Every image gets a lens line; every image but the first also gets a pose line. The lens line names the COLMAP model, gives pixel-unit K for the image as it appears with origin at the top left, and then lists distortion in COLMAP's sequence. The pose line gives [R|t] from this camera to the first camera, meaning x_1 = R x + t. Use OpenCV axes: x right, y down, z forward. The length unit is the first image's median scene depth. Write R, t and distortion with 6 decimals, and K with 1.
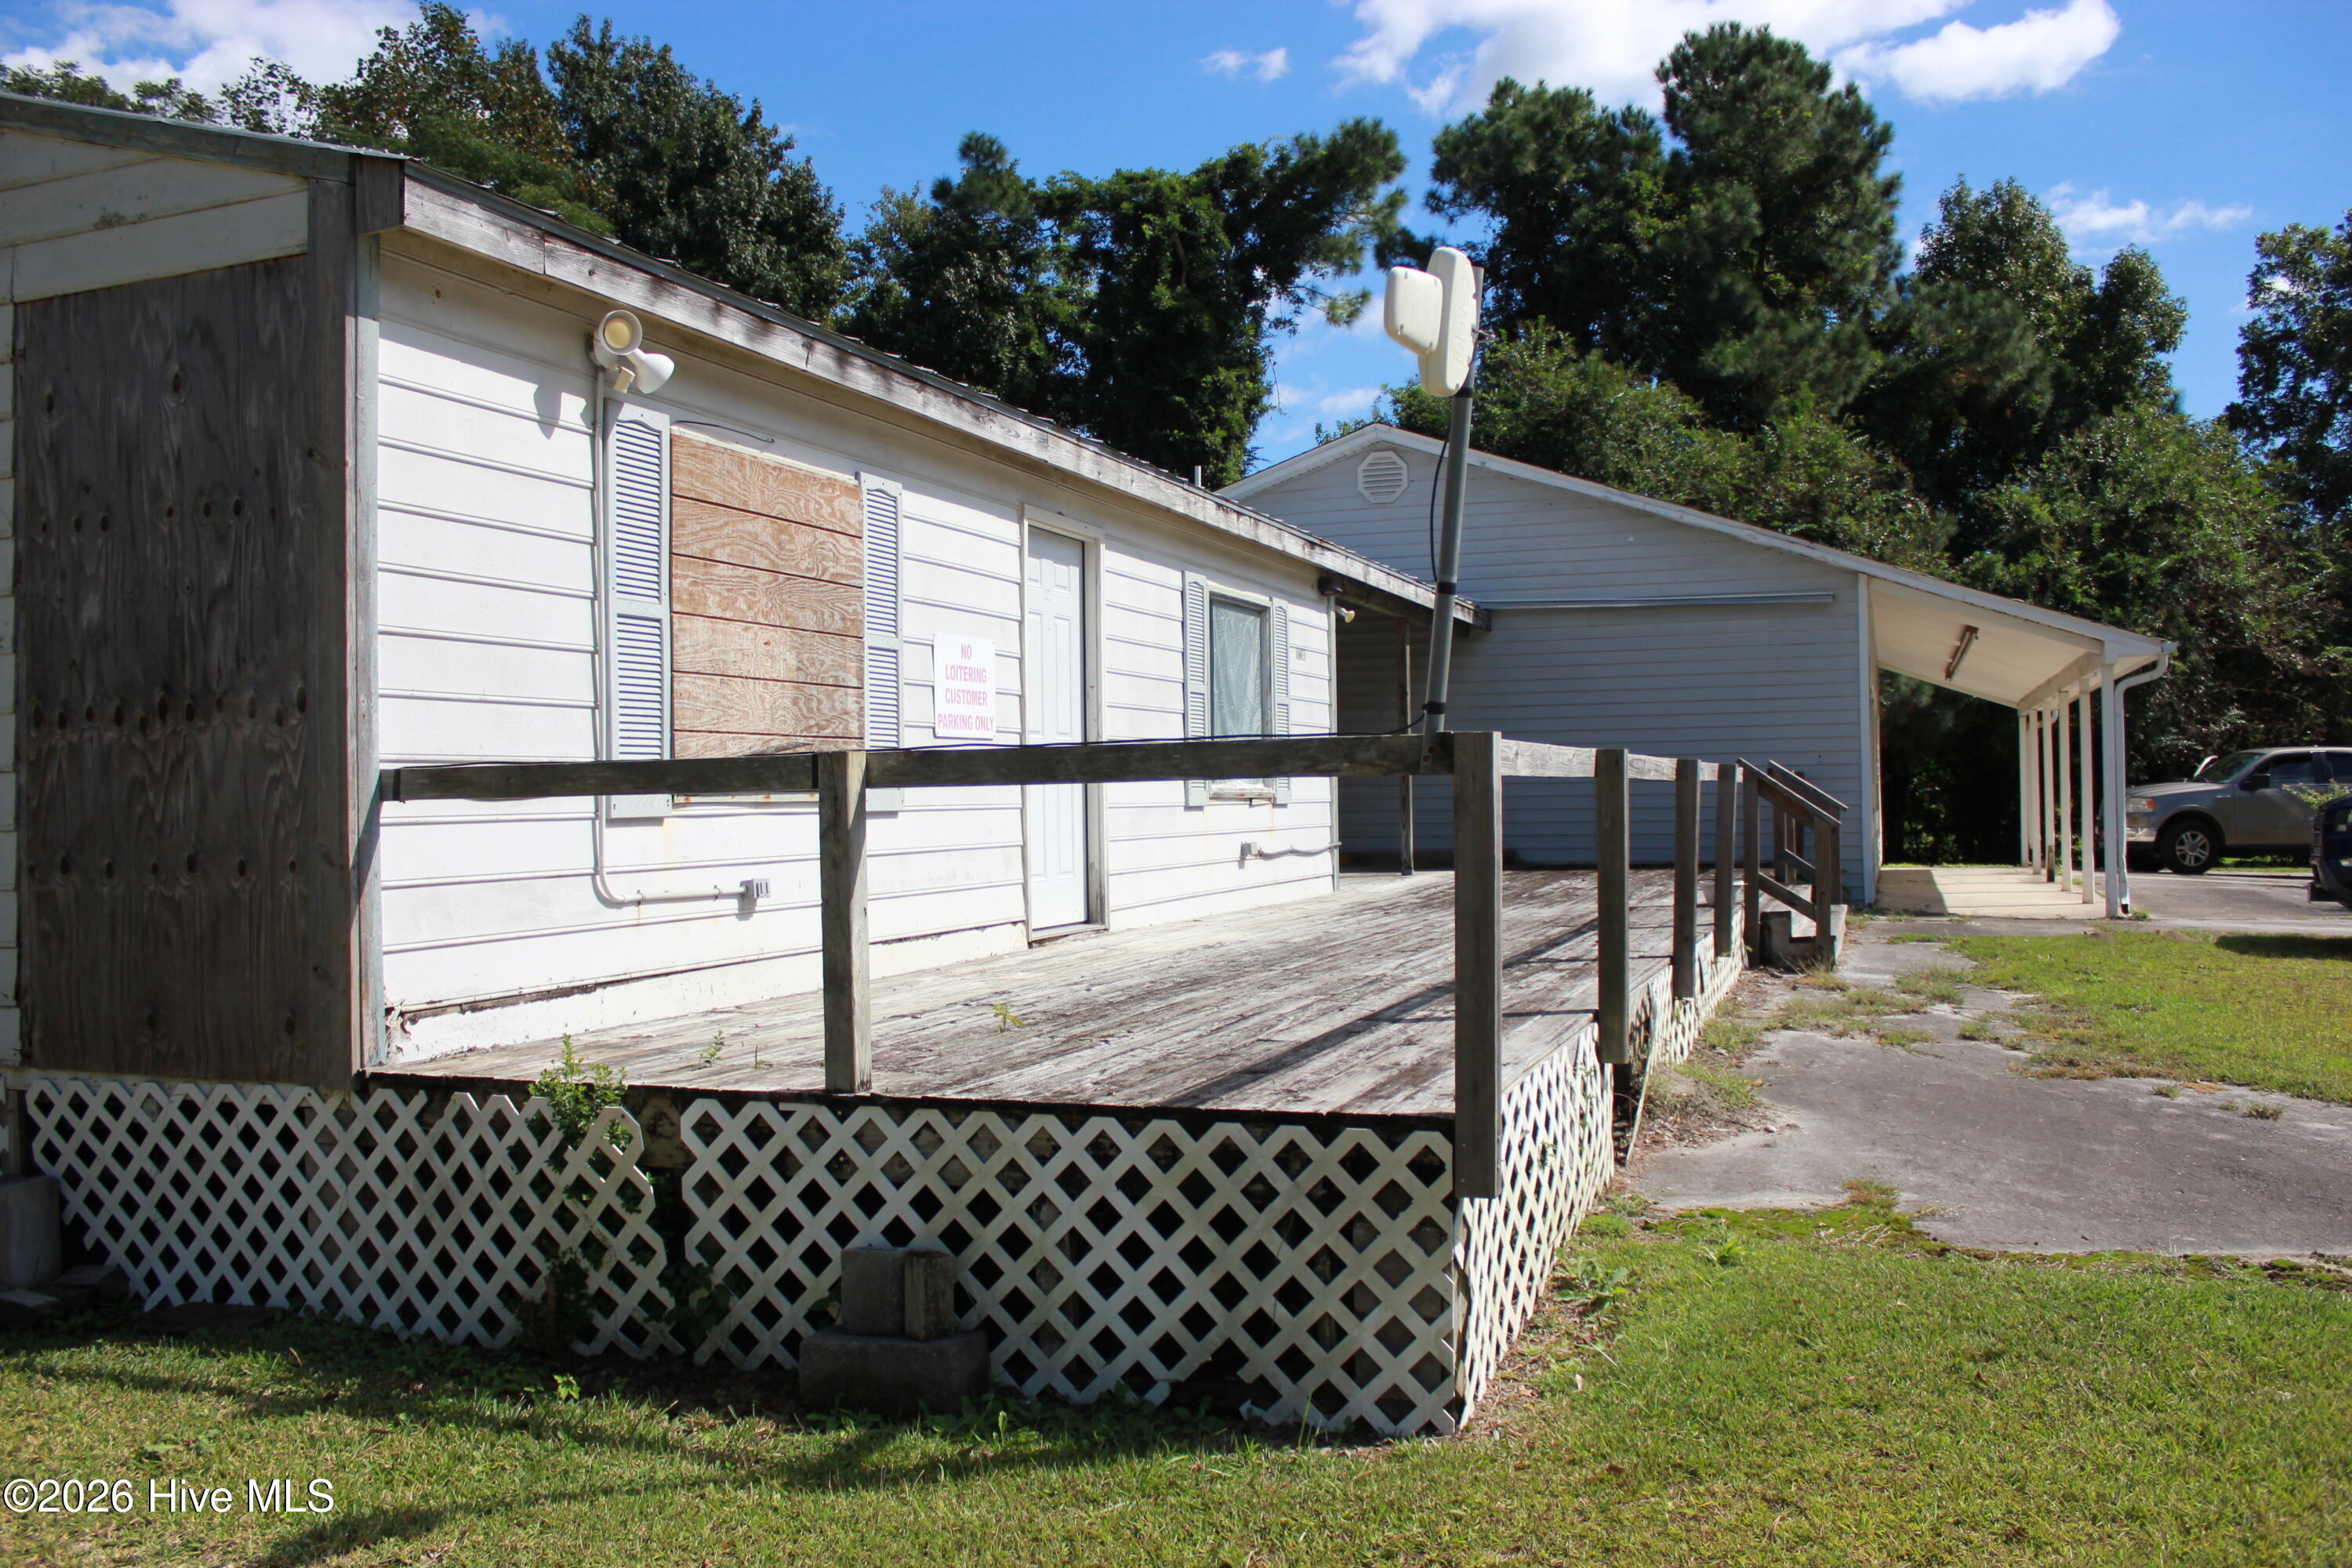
lens RADIAL K [[1951.4, 0, 1176.0], [0, 1951.4, 784.0], [0, 0, 1]] dist [-0.180975, 0.157060]
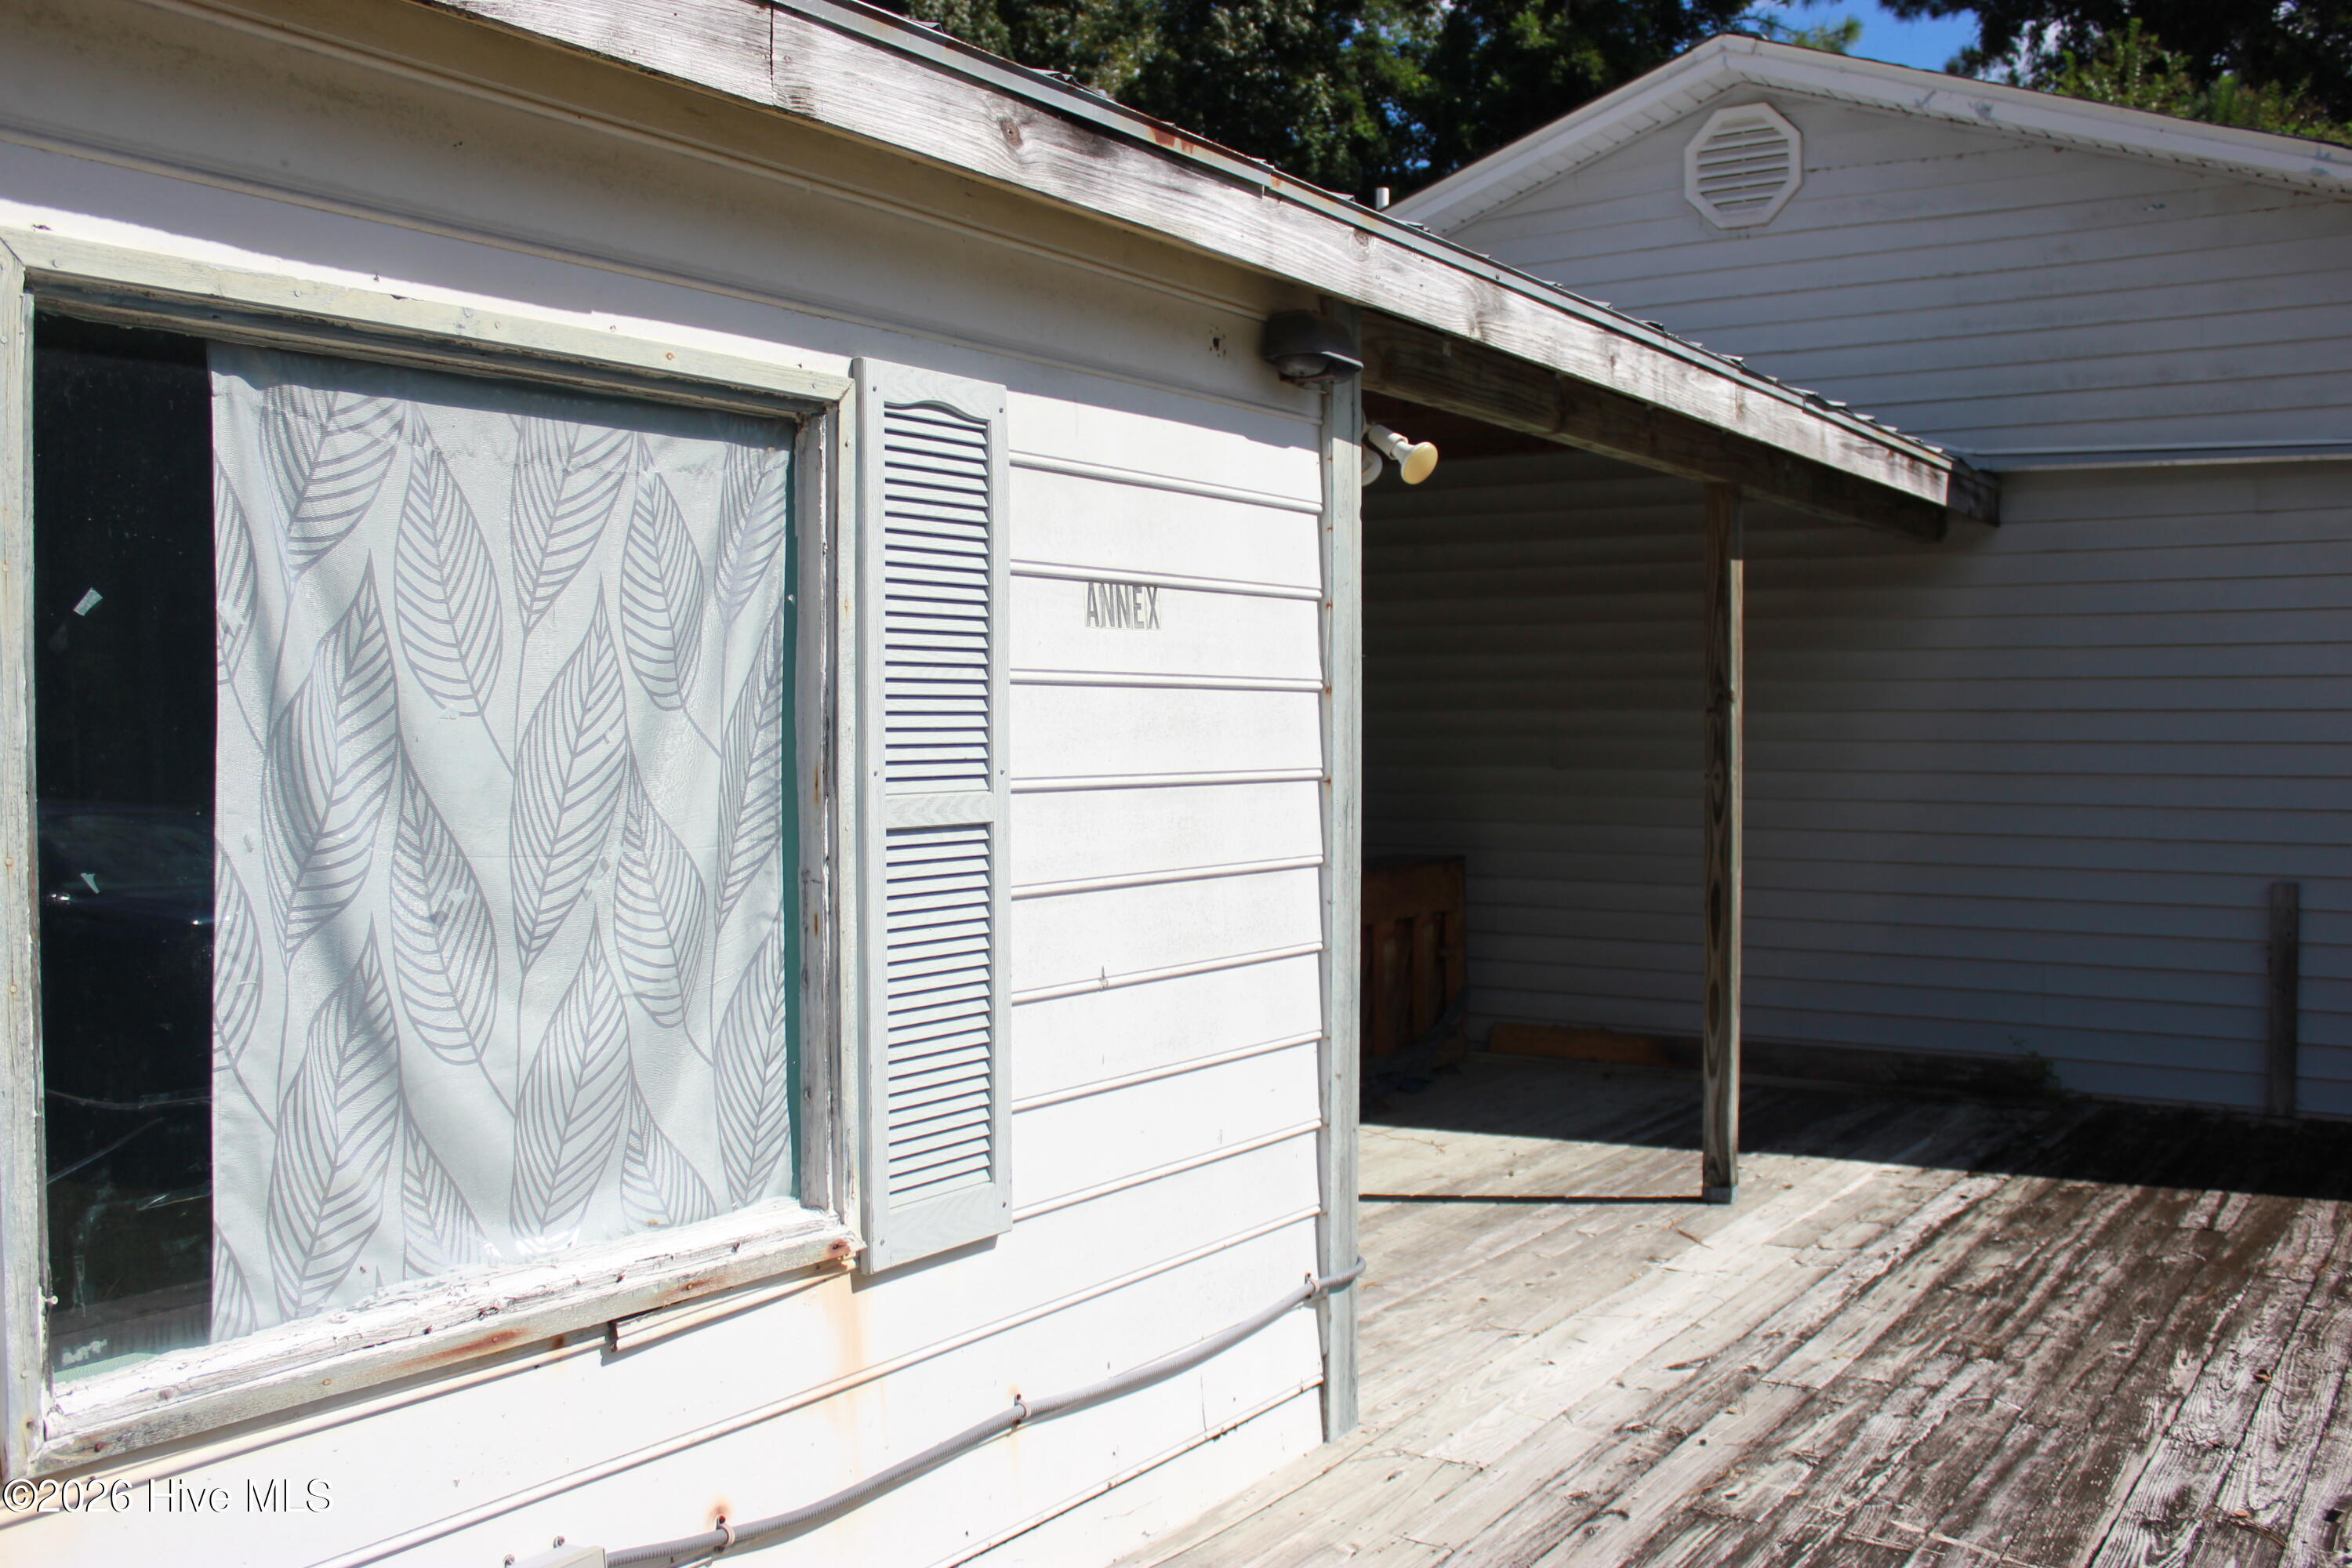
lens RADIAL K [[2121.8, 0, 1176.0], [0, 2121.8, 784.0], [0, 0, 1]] dist [-0.186045, 0.199769]
pose [[0.970863, 0.020842, -0.238729, 0.049062], [-0.011833, 0.999165, 0.039107, -0.019595], [0.239345, -0.035143, 0.970298, 0.265115]]
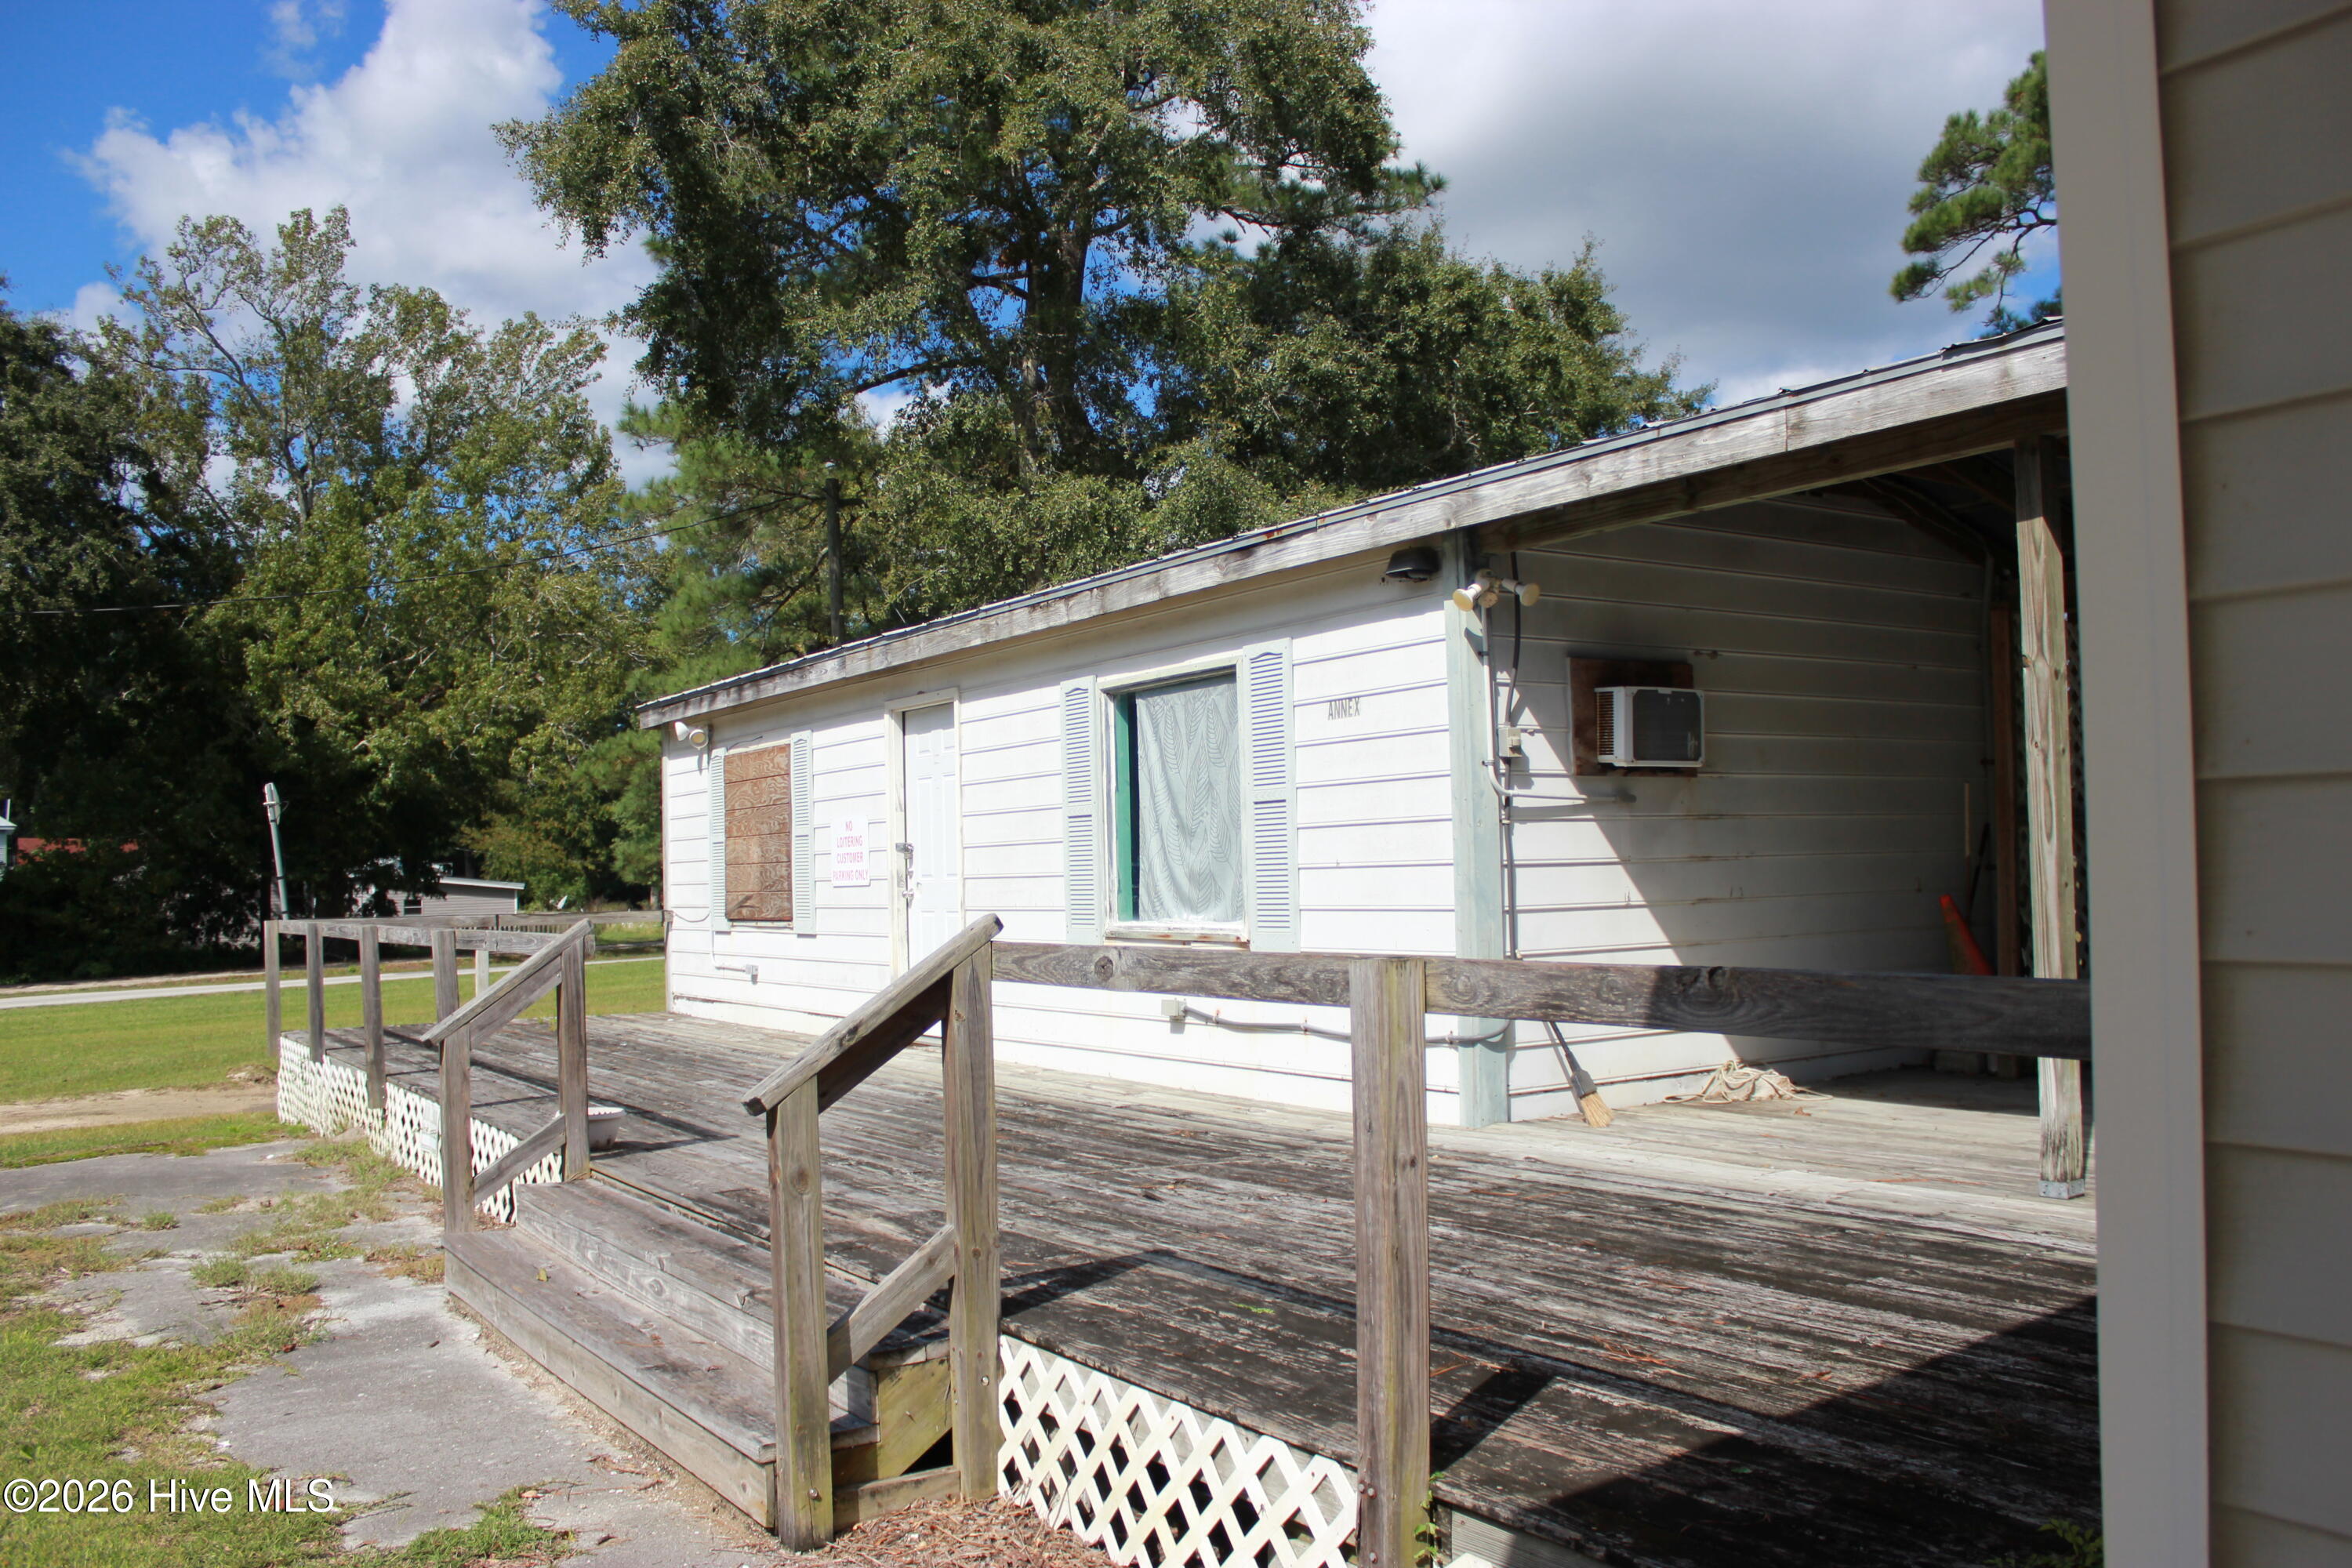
lens RADIAL K [[1951.4, 0, 1176.0], [0, 1951.4, 784.0], [0, 0, 1]] dist [-0.180975, 0.157060]
pose [[-0.592555, -0.007496, -0.805495, 0.212169], [0.040563, 0.998410, -0.039131, -0.007625], [0.804508, -0.055861, -0.591309, 0.477320]]
